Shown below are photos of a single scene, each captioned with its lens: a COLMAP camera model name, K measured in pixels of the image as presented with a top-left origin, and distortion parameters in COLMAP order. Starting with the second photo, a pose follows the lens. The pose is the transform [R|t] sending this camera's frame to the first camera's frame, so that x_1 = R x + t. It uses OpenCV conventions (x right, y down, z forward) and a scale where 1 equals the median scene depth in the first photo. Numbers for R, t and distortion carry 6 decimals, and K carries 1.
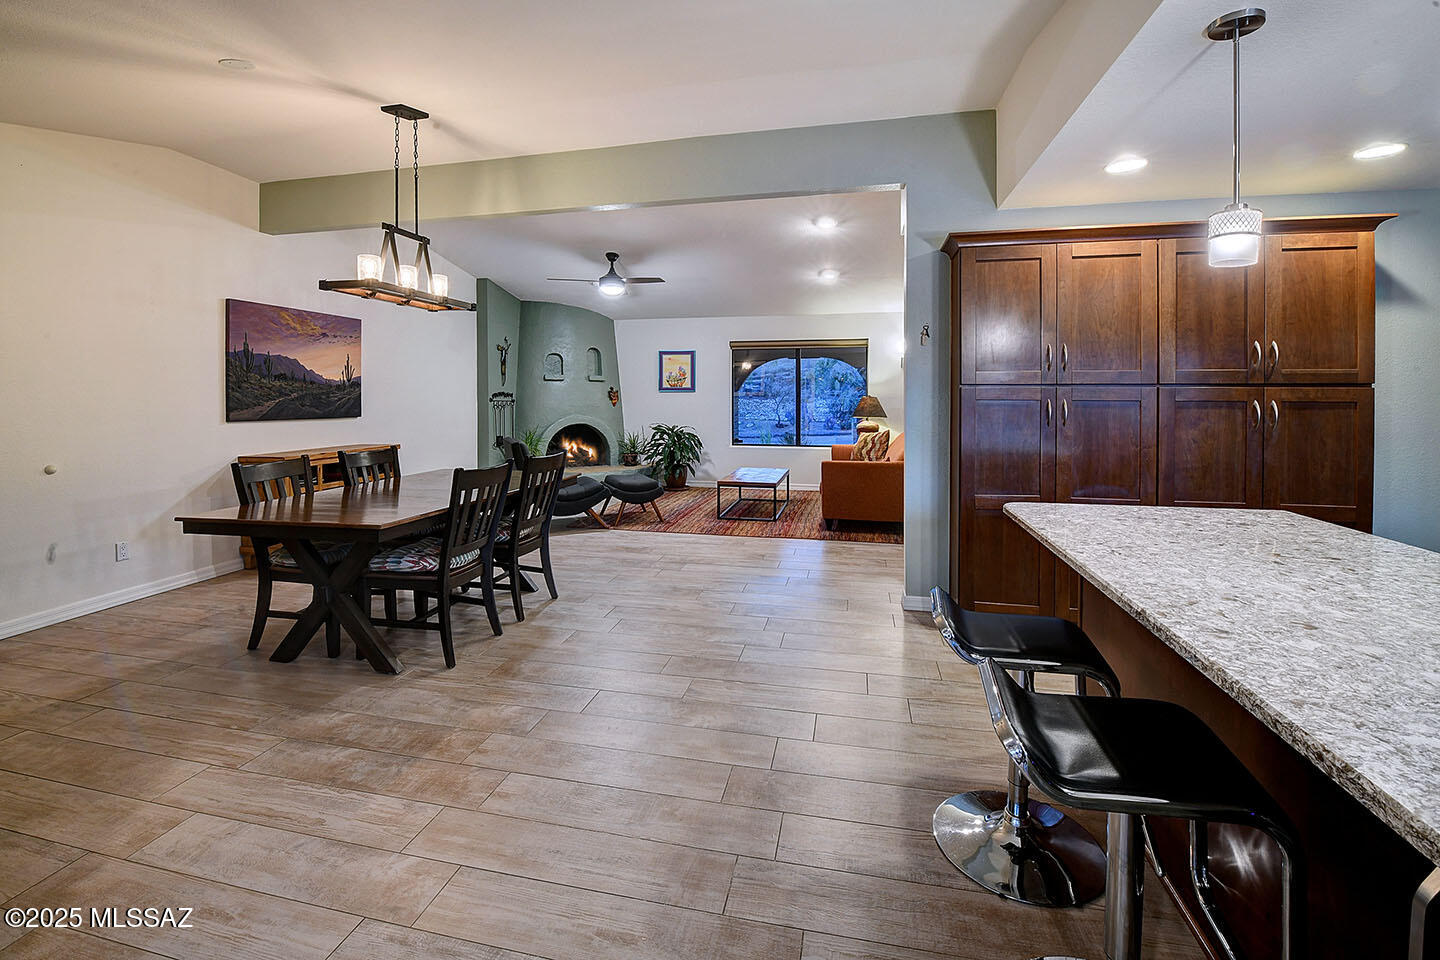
lens RADIAL K [[616.1, 0, 690.0], [0, 616.1, 418.4], [0, 0, 1]] dist [-0.011184, -0.000252]
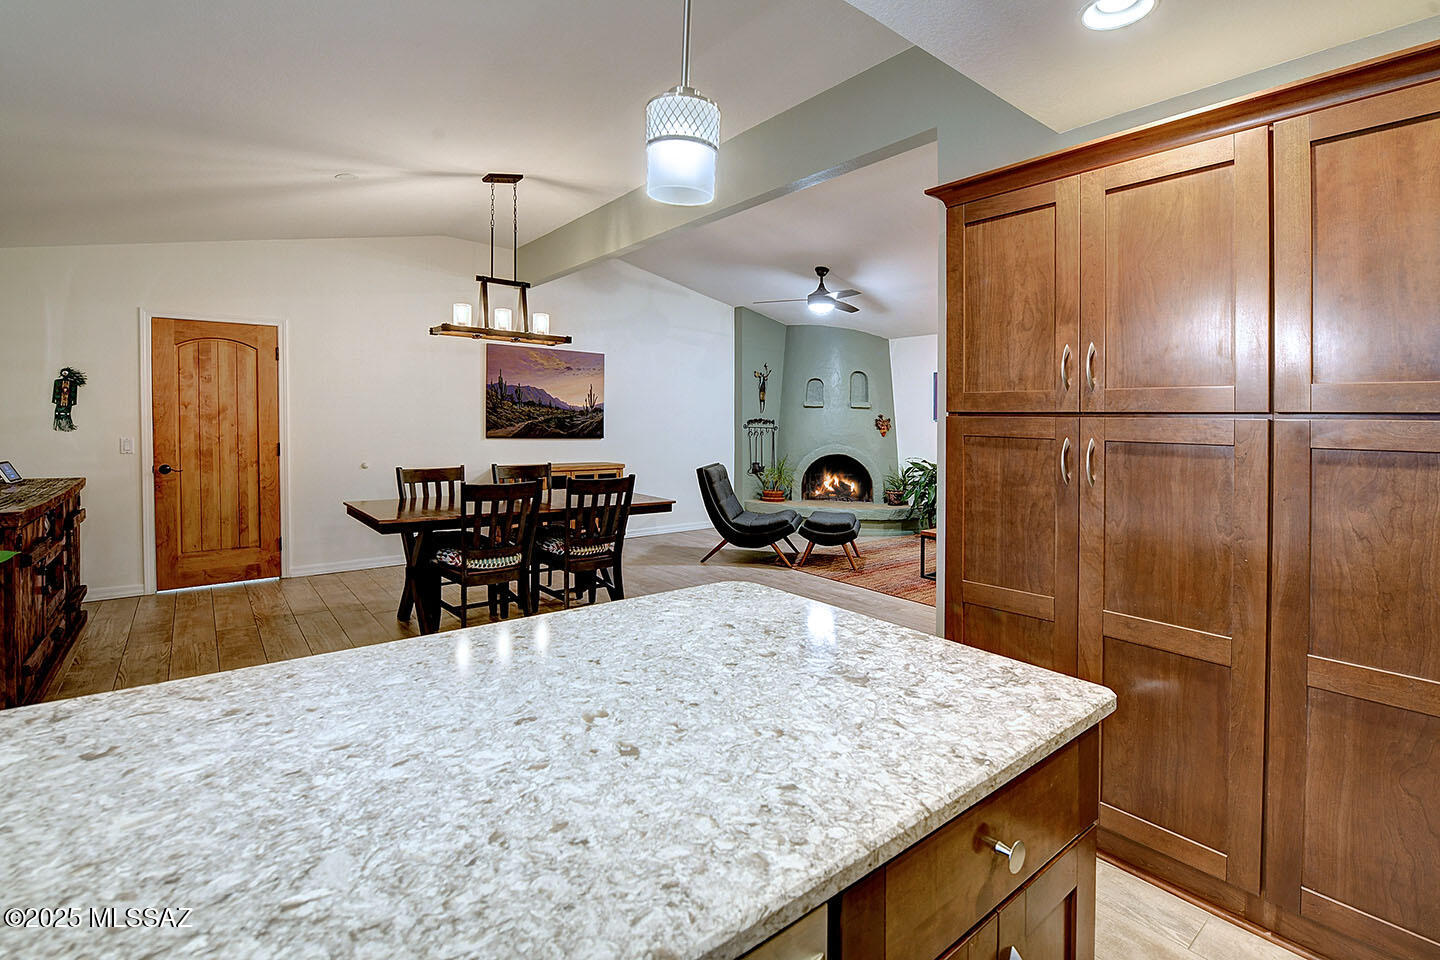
lens RADIAL K [[656.9, 0, 720.3], [0, 656.9, 444.5], [0, 0, 1]] dist [-0.012820, -0.000020]
pose [[0.789630, 0.035890, -0.612533, 0.409397], [-0.039795, 0.999182, 0.007244, -0.009164], [0.612292, 0.018656, 0.790412, 0.169805]]
